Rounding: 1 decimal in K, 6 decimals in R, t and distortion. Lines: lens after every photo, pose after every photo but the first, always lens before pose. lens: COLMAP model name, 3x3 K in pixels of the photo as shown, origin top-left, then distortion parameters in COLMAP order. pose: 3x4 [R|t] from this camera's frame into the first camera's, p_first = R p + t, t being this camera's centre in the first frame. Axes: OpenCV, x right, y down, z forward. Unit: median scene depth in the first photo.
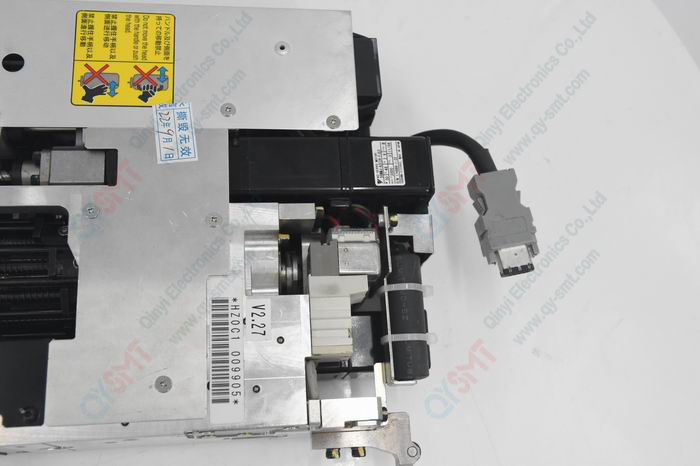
lens RADIAL K [[767.4, 0, 353.4], [0, 767.4, 234.2], [0, 0, 1]] dist [0.018859, 0.000000]
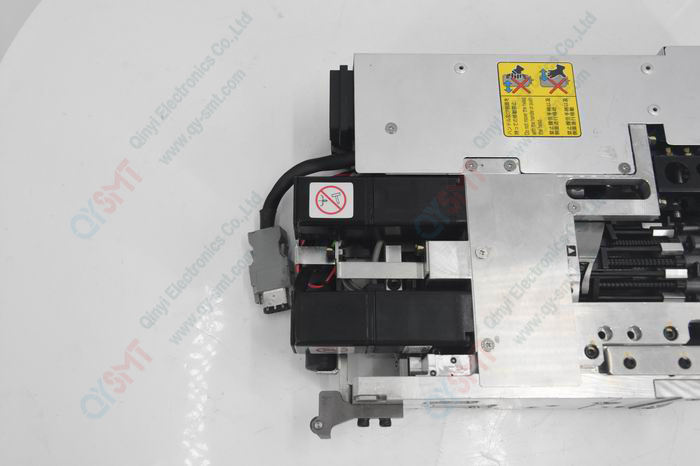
lens RADIAL K [[712.3, 0, 351.9], [0, 712.3, 231.9], [0, 0, 1]] dist [0.010988, 0.000000]
pose [[-0.984976, -0.093660, -0.145090, 0.154550], [-0.015415, -0.789116, 0.614050, -1.125659], [-0.172005, 0.607061, 0.775816, 0.281807]]
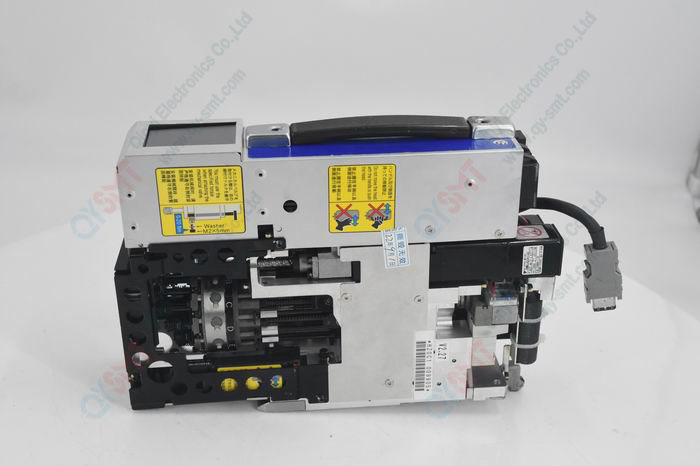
lens RADIAL K [[962.0, 0, 355.2], [0, 962.0, 232.4], [0, 0, 1]] dist [0.072210, 0.000000]
pose [[0.997249, 0.071112, -0.020919, -0.270948], [-0.035958, 0.710881, 0.702393, -1.474119], [0.064820, -0.699708, 0.711482, -0.339533]]
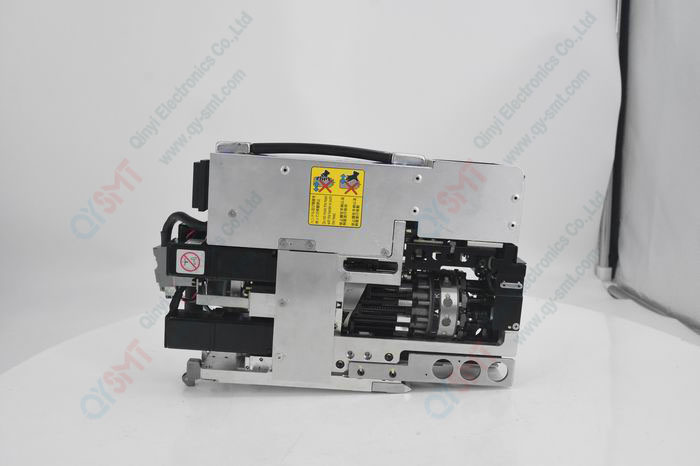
lens RADIAL K [[666.7, 0, 350.2], [0, 666.7, 234.4], [0, 0, 1]] dist [-0.030511, 0.000000]
pose [[-0.980412, -0.090015, -0.175187, -0.061823], [0.064164, -0.986903, 0.148008, -0.552766], [-0.186215, 0.133868, 0.973346, -0.537491]]
